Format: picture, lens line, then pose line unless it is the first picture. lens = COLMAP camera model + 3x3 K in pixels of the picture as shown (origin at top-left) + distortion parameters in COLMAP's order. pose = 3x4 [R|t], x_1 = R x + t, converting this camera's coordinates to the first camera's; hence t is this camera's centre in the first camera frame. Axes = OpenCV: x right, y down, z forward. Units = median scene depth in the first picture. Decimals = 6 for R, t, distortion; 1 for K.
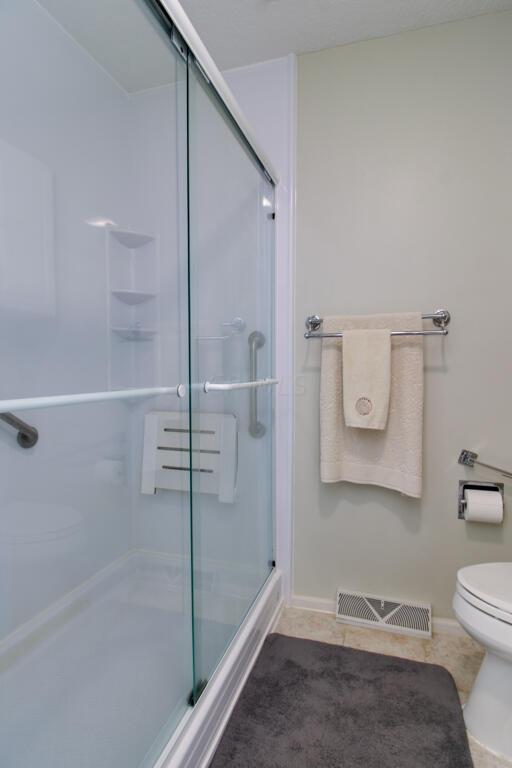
lens RADIAL K [[412.8, 0, 256.7], [0, 412.8, 385.4], [0, 0, 1]] dist [-0.005156, -0.000275]
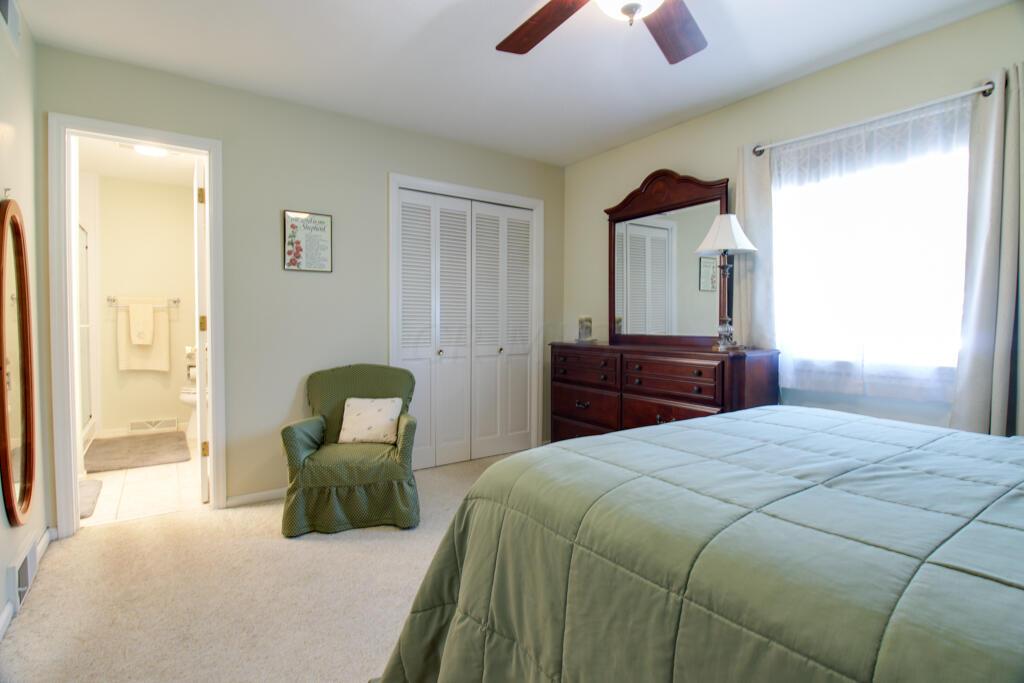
lens RADIAL K [[494.2, 0, 516.7], [0, 494.2, 340.0], [0, 0, 1]] dist [0.000041, -0.000889]
pose [[0.595227, -0.024782, 0.803175, -0.758024], [0.028222, 0.999552, 0.009926, 0.108927], [-0.803062, 0.016759, 0.595660, -2.502052]]
